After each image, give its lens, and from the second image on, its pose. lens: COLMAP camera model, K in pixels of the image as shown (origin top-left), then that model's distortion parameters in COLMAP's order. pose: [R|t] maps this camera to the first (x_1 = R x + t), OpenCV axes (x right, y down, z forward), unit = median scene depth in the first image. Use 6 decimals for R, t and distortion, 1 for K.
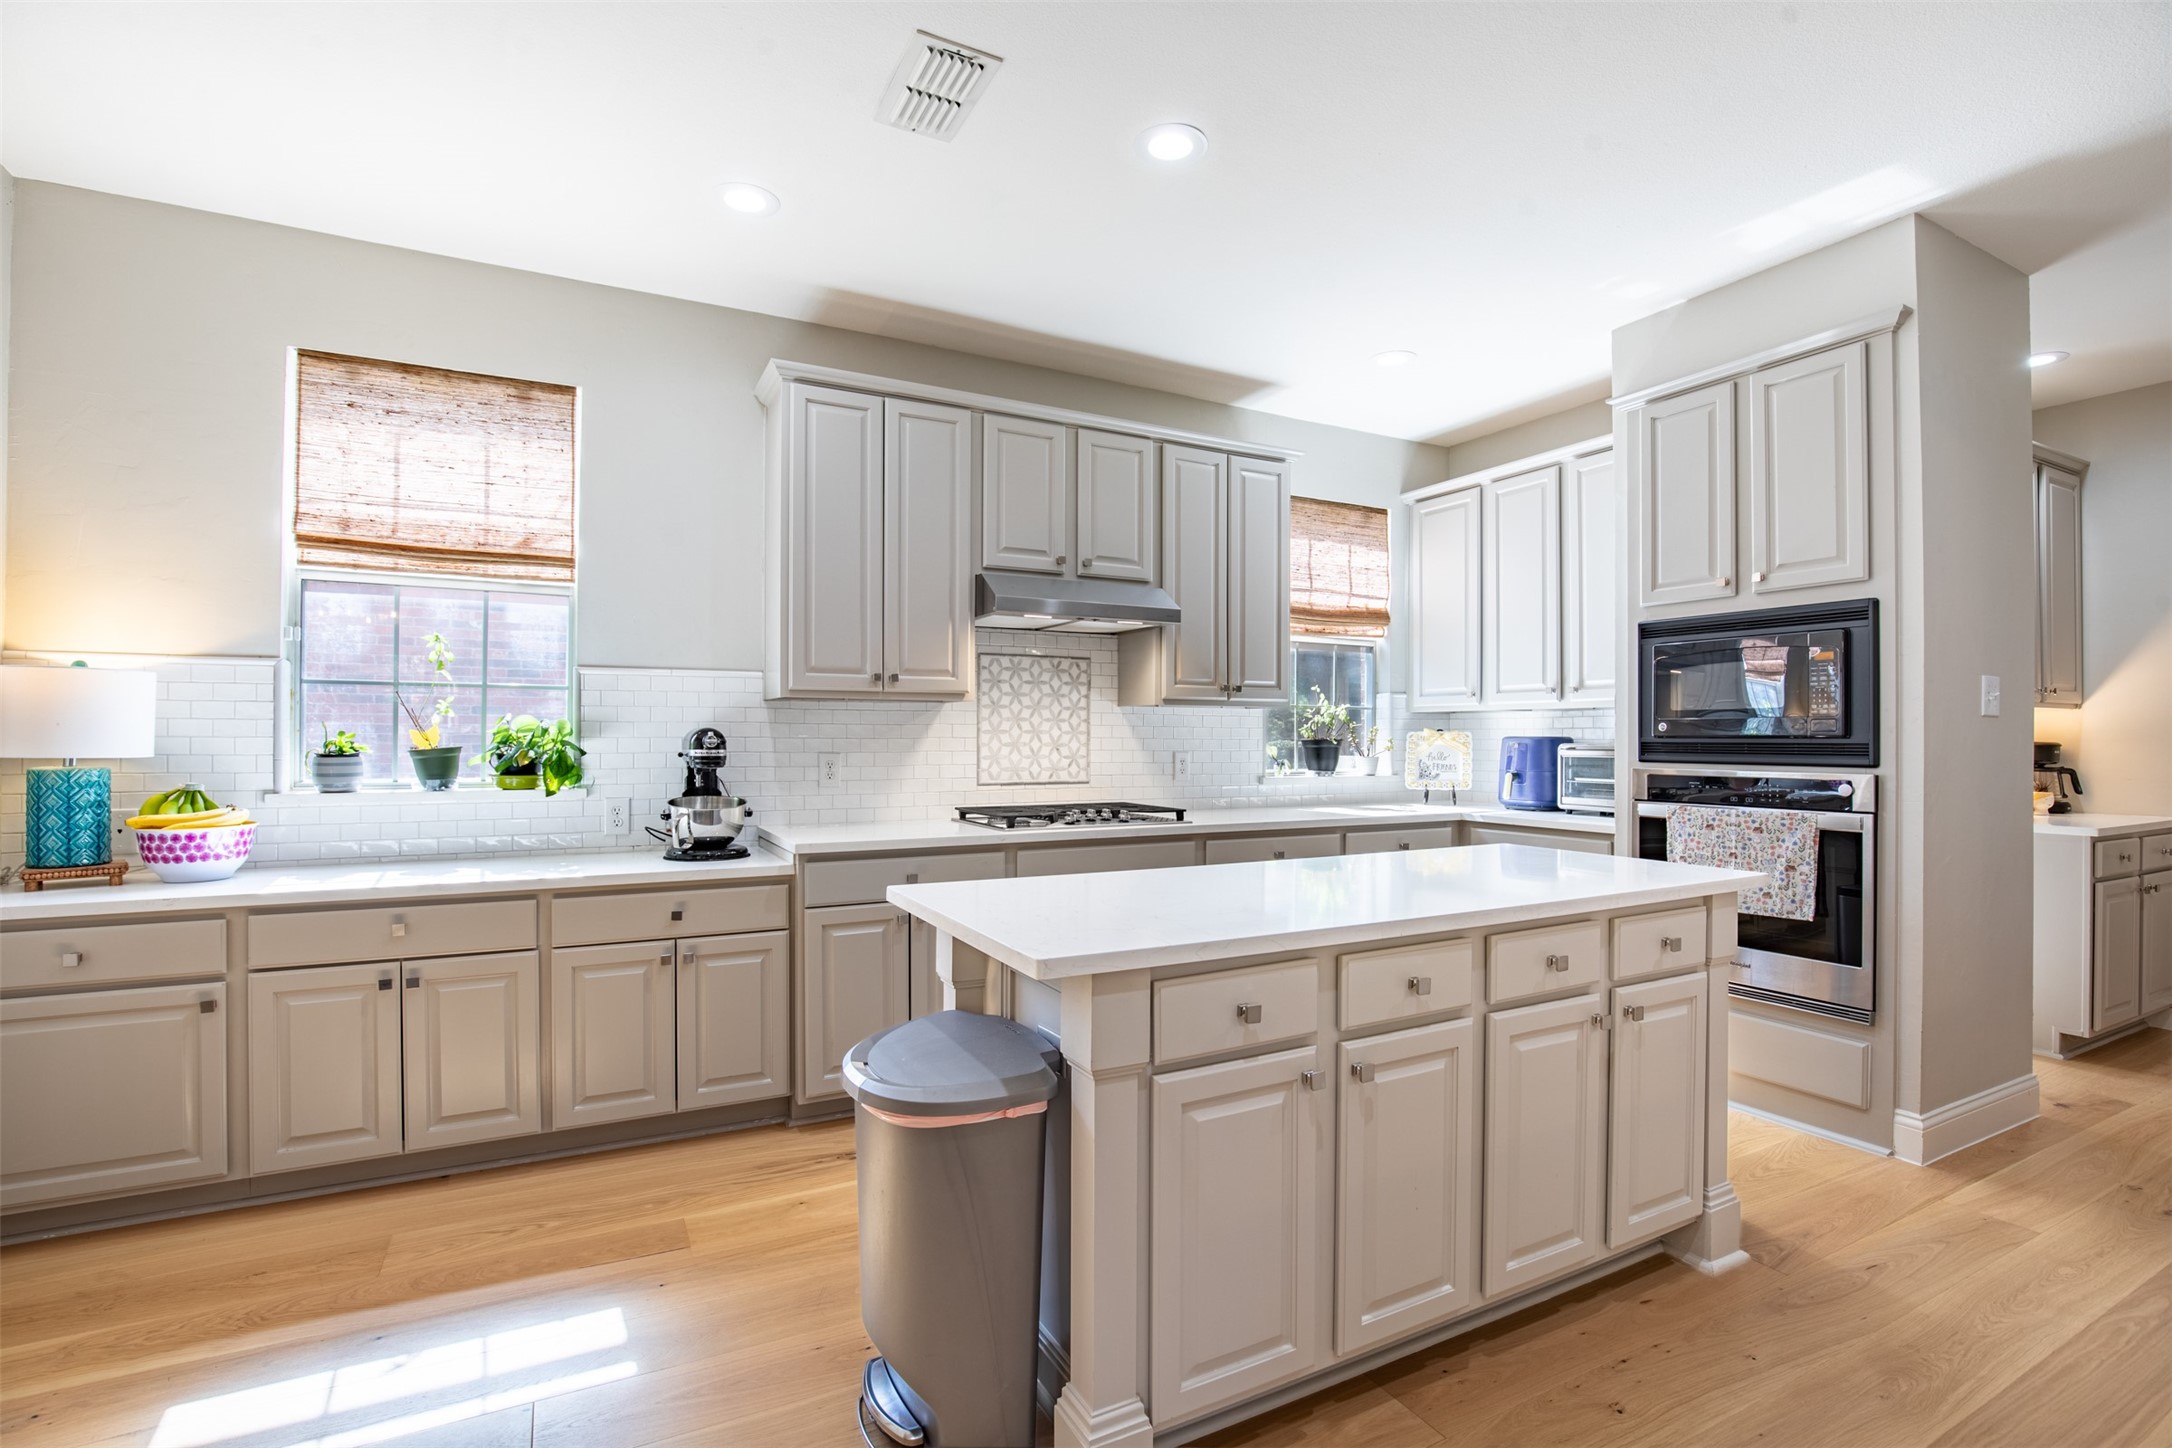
lens RADIAL K [[999.2, 0, 1090.4], [0, 999.2, 728.1], [0, 0, 1]] dist [-0.031314, 0.004534]
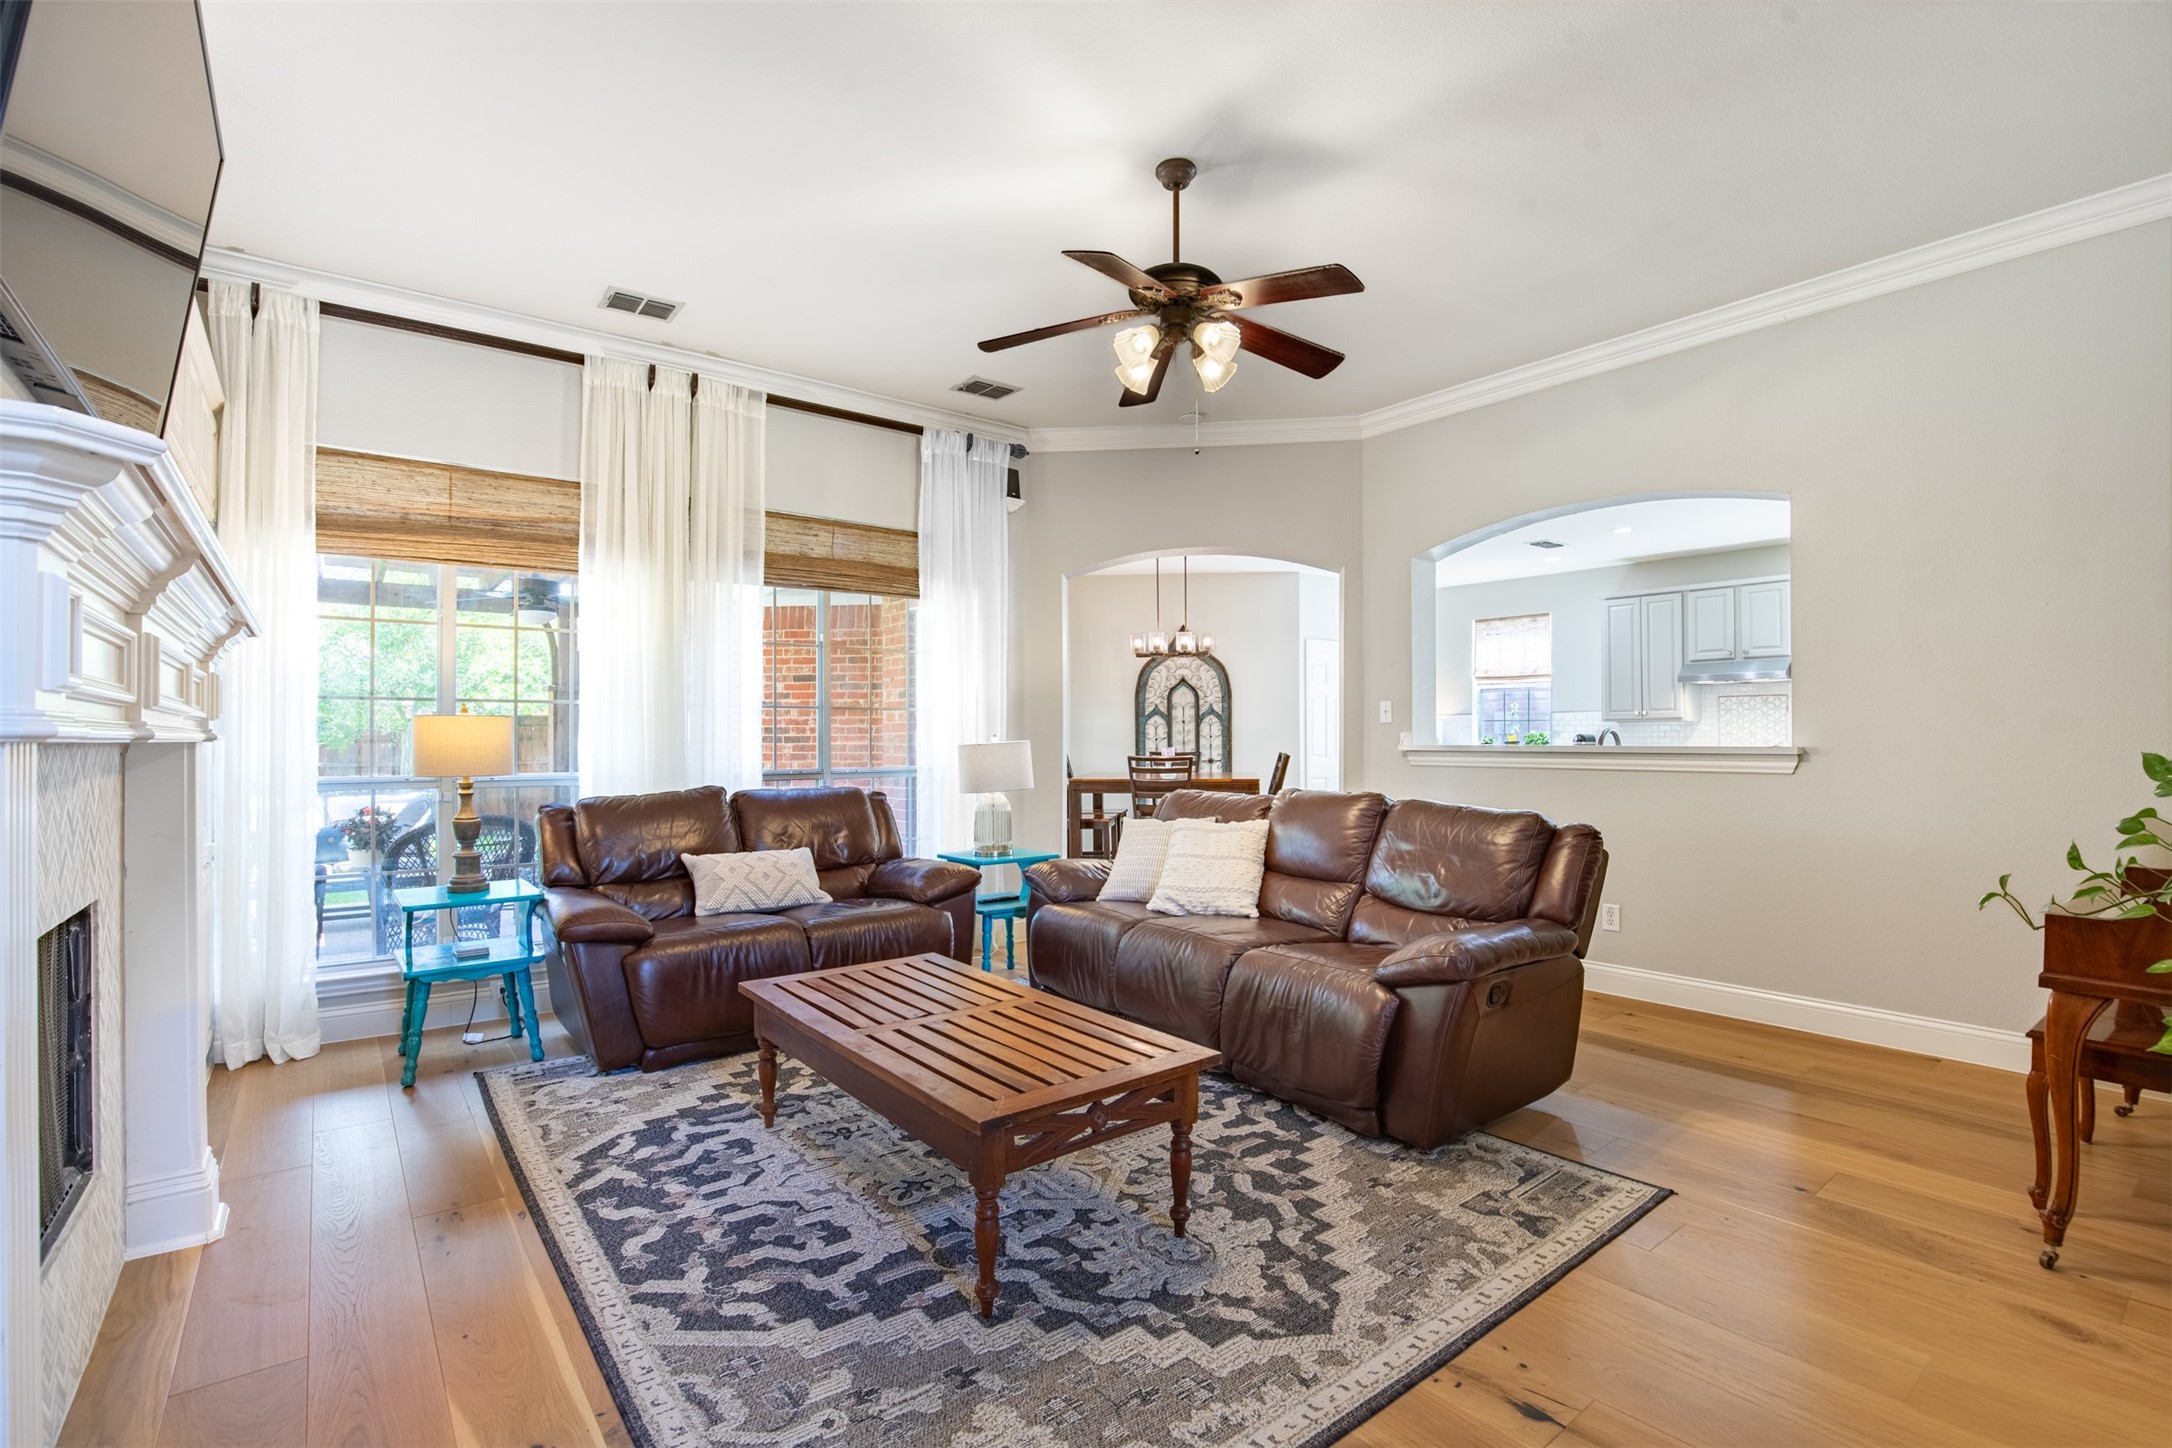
lens RADIAL K [[999.2, 0, 1080.0], [0, 999.2, 721.8], [0, 0, 1]] dist [-0.031314, 0.004534]
pose [[0.174173, -0.018006, -0.984550, 1.980725], [0.007265, 0.999829, -0.017000, 0.003424], [0.984688, -0.004192, 0.174274, -0.792575]]
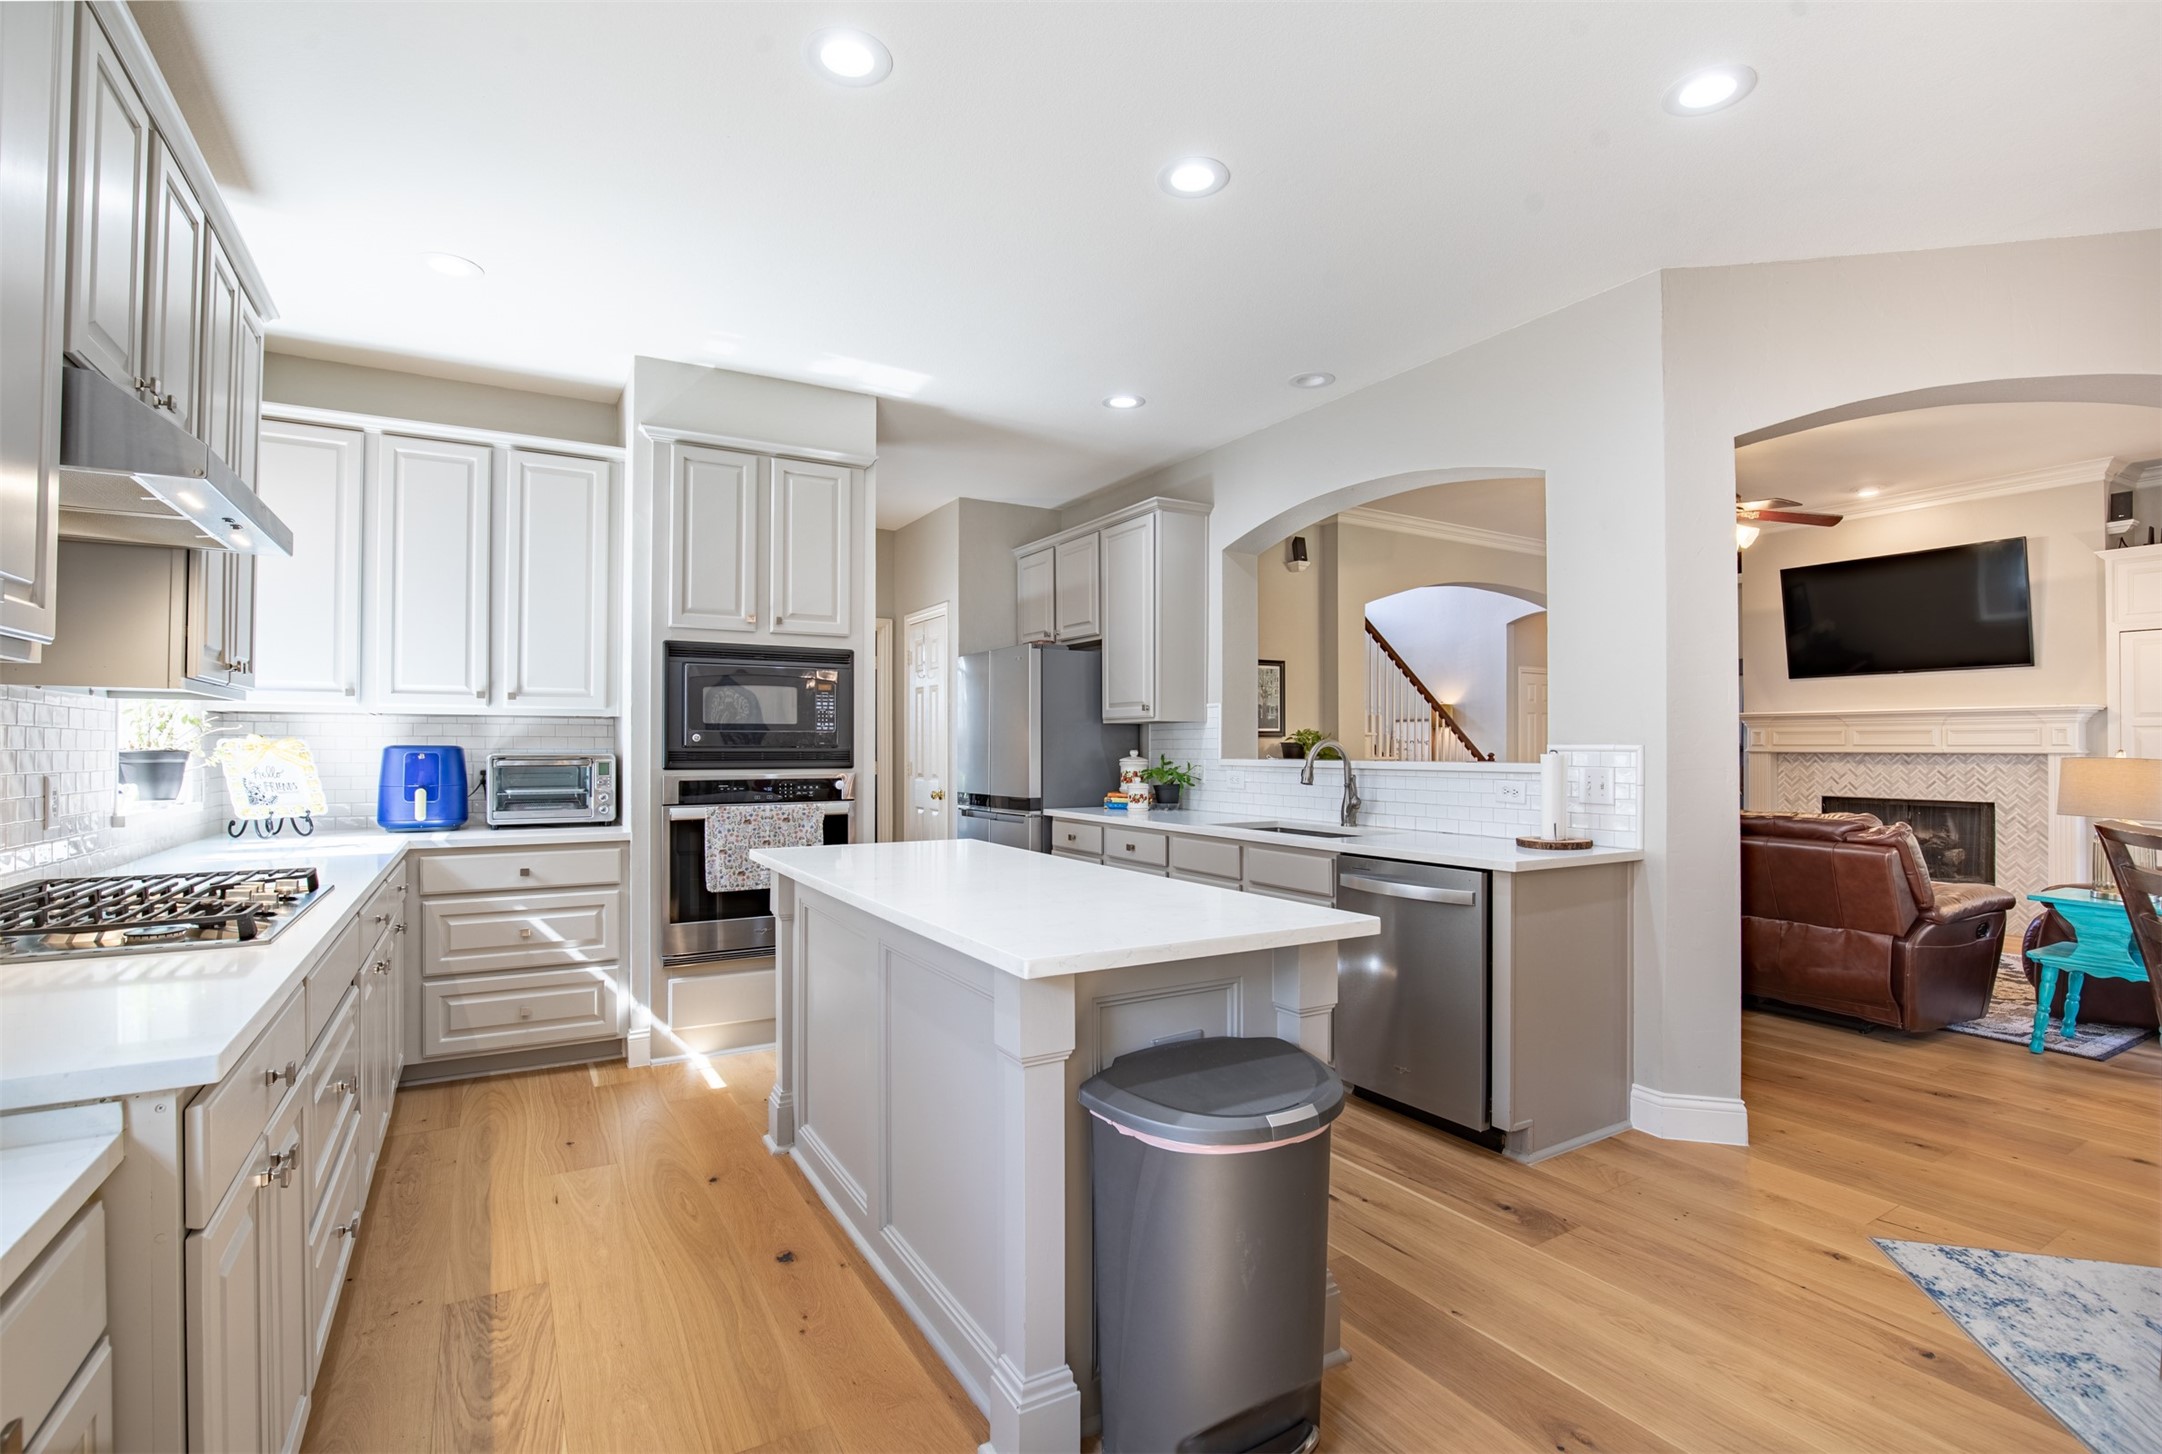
lens RADIAL K [[994.6, 0, 1093.8], [0, 994.6, 739.3], [0, 0, 1]] dist [-0.031314, 0.004534]
pose [[-0.050801, 0.008211, 0.998675, -0.552848], [-0.008930, 0.999922, -0.008675, 0.006194], [-0.998669, -0.009359, -0.050724, 0.598493]]
